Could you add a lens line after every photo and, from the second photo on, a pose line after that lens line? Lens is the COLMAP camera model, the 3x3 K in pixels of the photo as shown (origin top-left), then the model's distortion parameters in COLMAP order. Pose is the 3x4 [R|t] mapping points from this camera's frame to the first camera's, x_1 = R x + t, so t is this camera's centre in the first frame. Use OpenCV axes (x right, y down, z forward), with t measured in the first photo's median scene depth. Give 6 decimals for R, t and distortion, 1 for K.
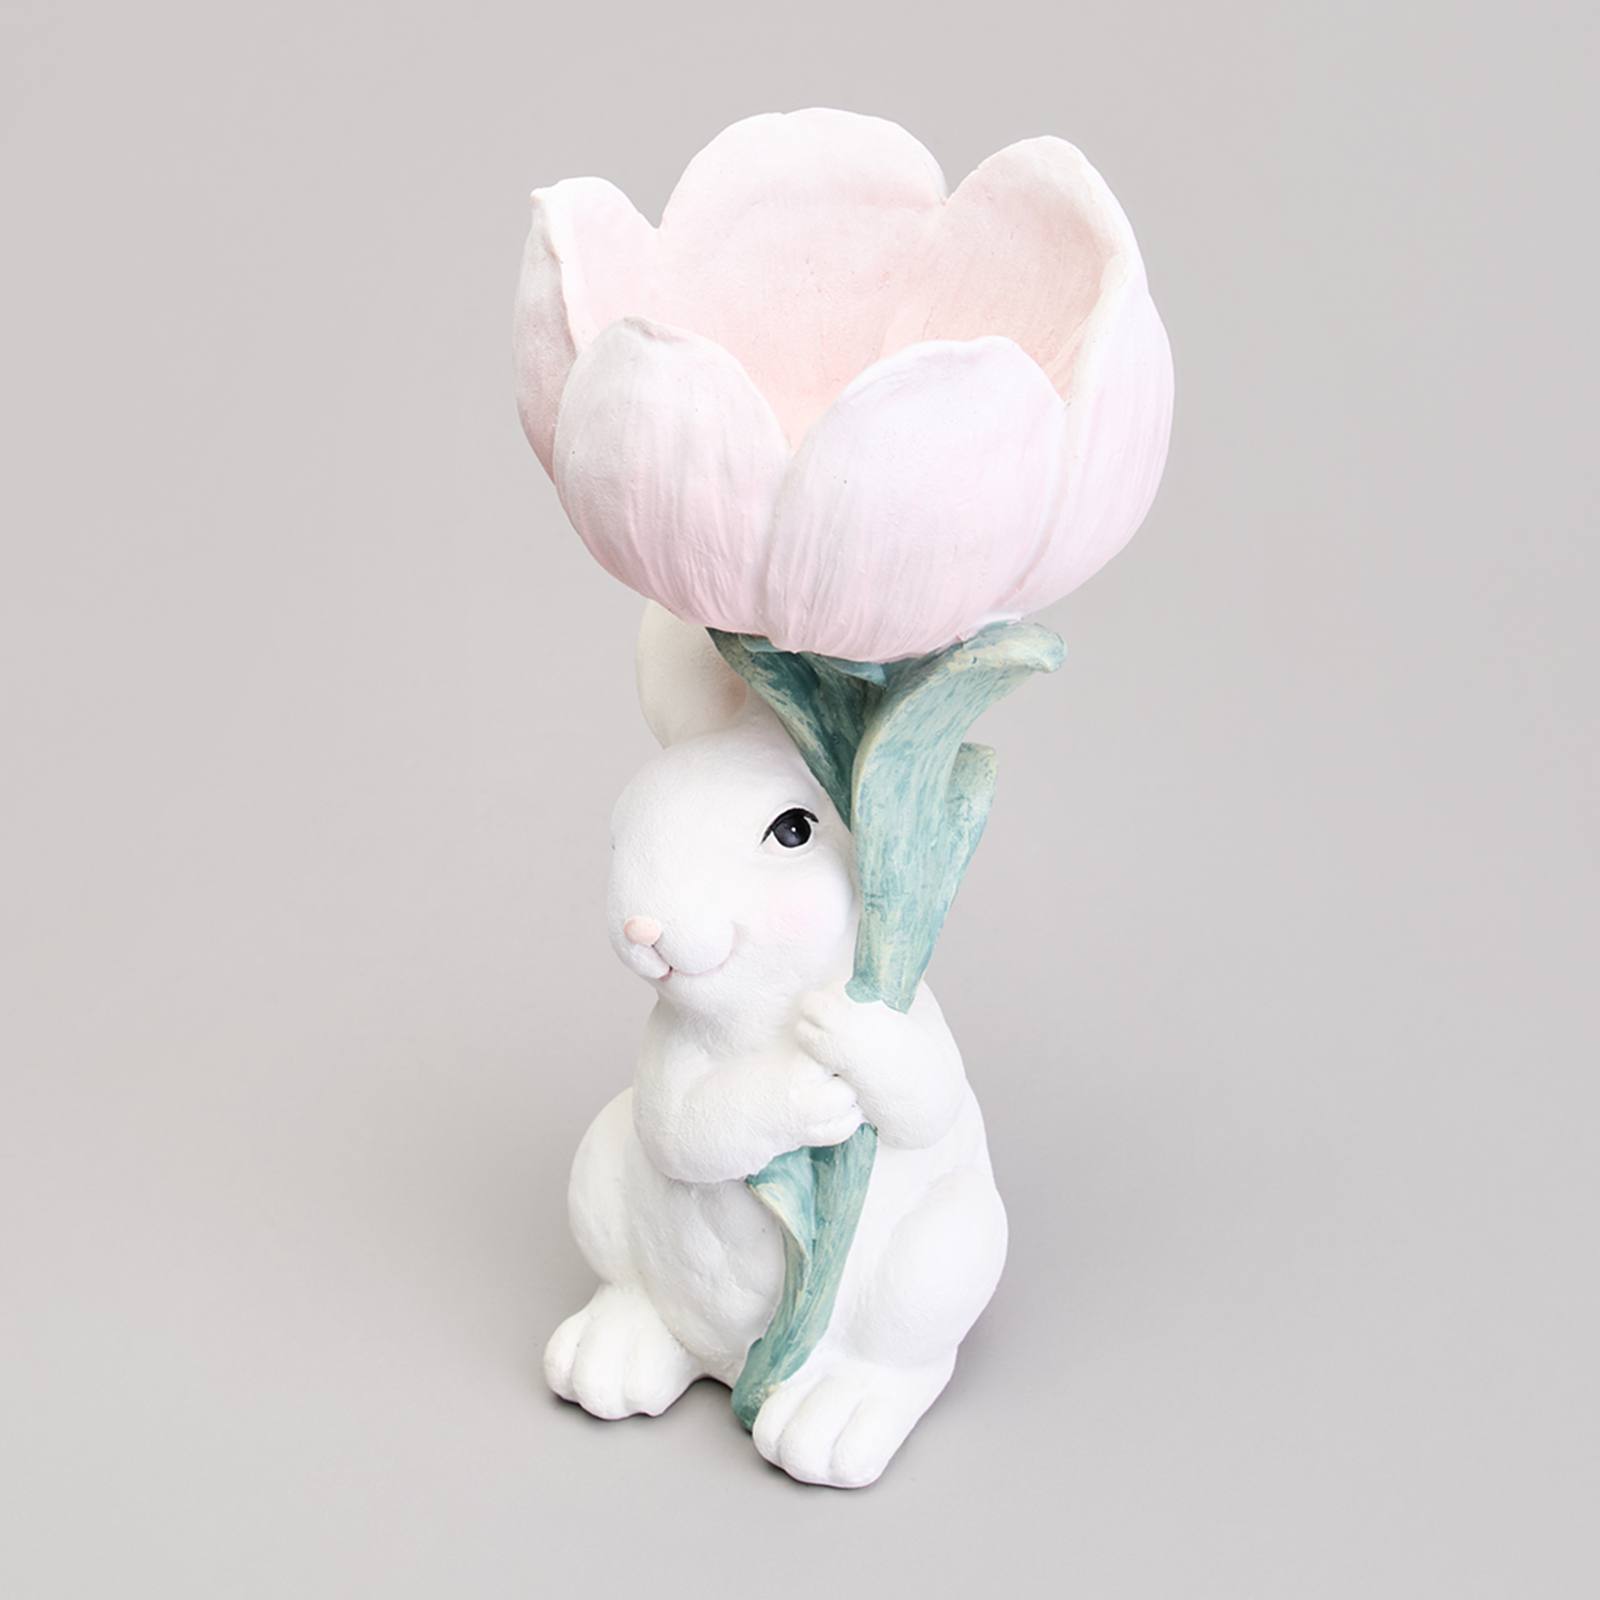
lens RADIAL K [[5739.2, 0, 798.7], [0, 5739.2, 800.4], [0, 0, 1]] dist [-0.030917, 0.000000]
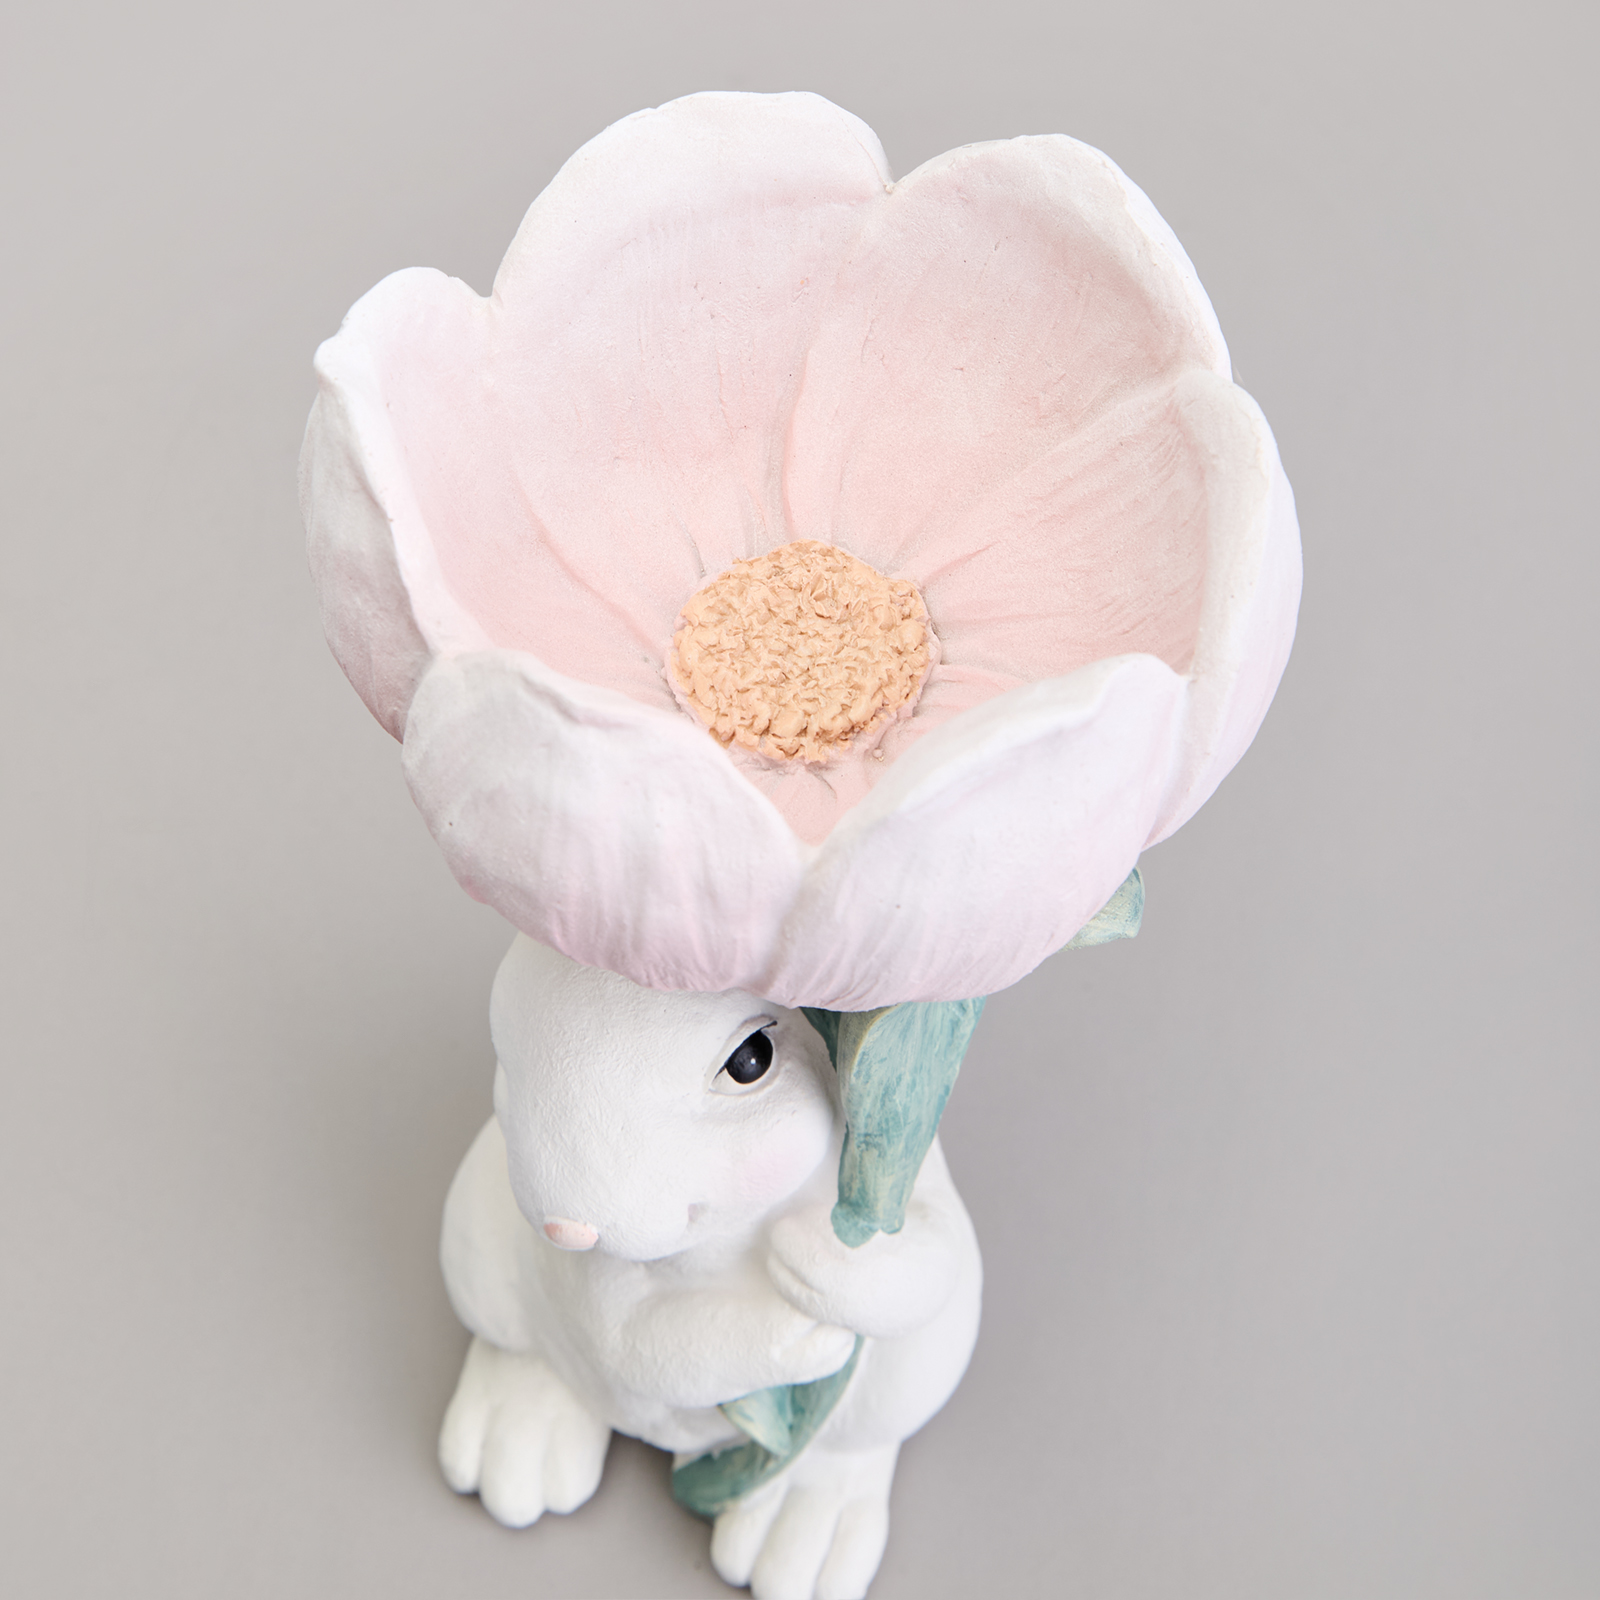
lens RADIAL K [[3666.8, 0, 872.3], [0, 3666.8, 744.1], [0, 0, 1]] dist [-0.028993, 0.000000]
pose [[0.982453, -0.126702, 0.136864, -0.045608], [0.064093, 0.918491, 0.390213, -0.217294], [-0.175149, -0.374594, 0.910495, 0.582531]]
